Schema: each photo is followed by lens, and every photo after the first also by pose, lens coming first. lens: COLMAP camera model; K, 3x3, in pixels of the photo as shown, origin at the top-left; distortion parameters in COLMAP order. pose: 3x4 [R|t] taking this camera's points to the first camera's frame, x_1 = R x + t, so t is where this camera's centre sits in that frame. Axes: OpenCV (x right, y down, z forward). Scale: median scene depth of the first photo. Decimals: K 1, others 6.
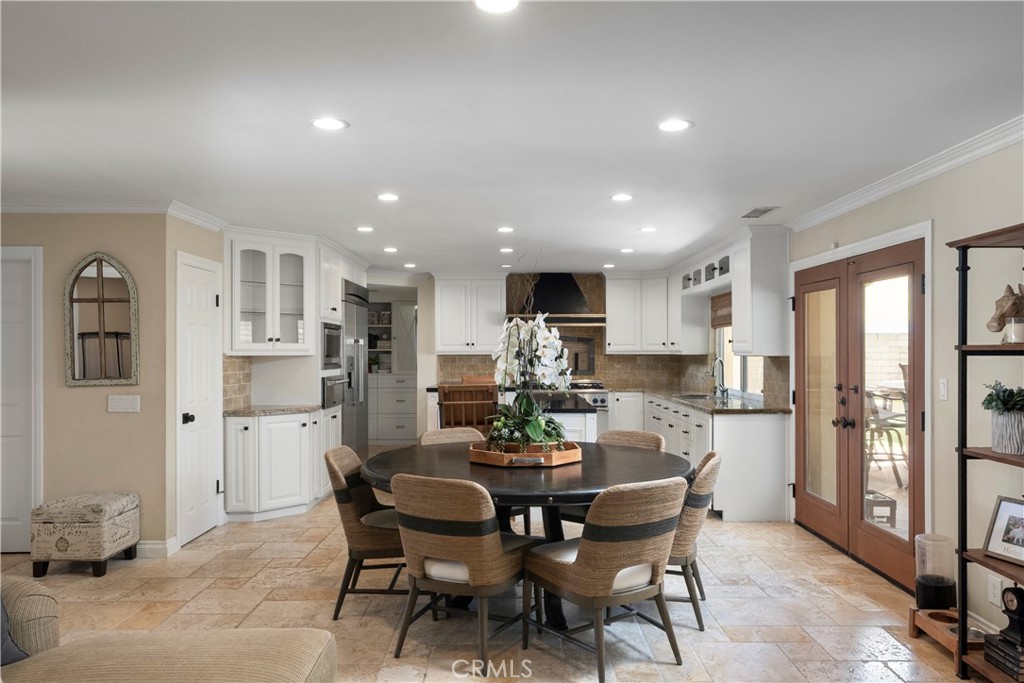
lens RADIAL K [[673.2, 0, 517.2], [0, 673.2, 342.8], [0, 0, 1]] dist [-0.001747, 0.002856]
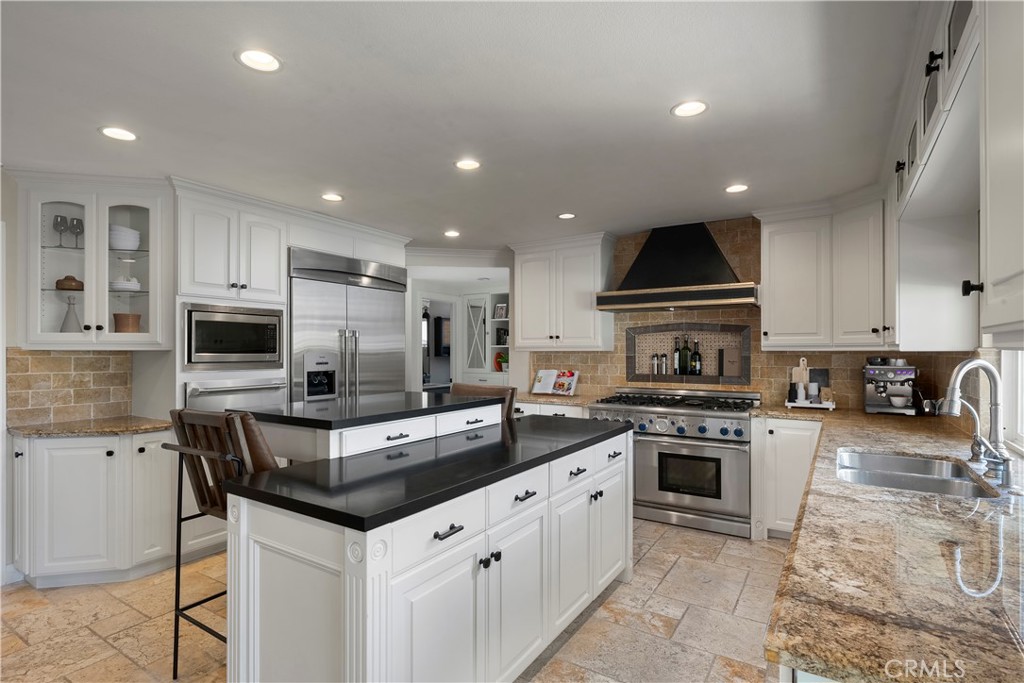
lens RADIAL K [[499.6, 0, 509.4], [0, 499.6, 344.5], [0, 0, 1]] dist [0.001792, -0.000036]
pose [[0.837995, -0.007135, -0.545631, 0.192045], [0.006735, 0.999974, -0.002732, 0.011672], [0.545636, -0.001385, 0.838021, 0.530434]]
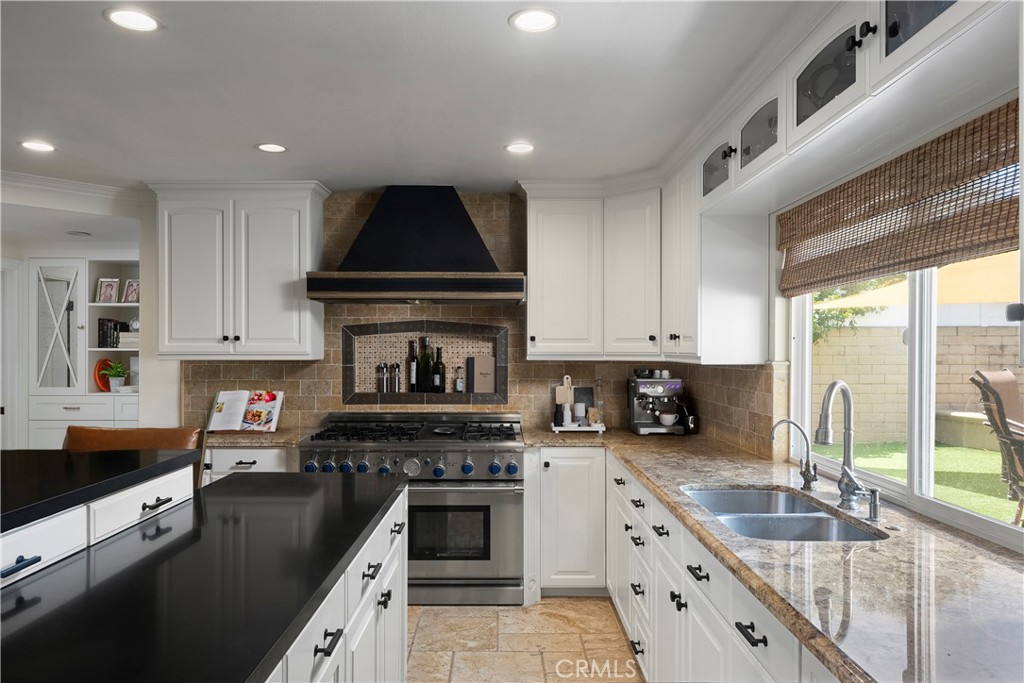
lens RADIAL K [[673.2, 0, 490.4], [0, 673.2, 346.8], [0, 0, 1]] dist [-0.001747, 0.002856]
pose [[0.999907, 0.002286, -0.013449, 0.117185], [-0.002195, 0.999975, 0.006784, 0.004752], [0.013464, -0.006754, 0.999887, 0.556345]]
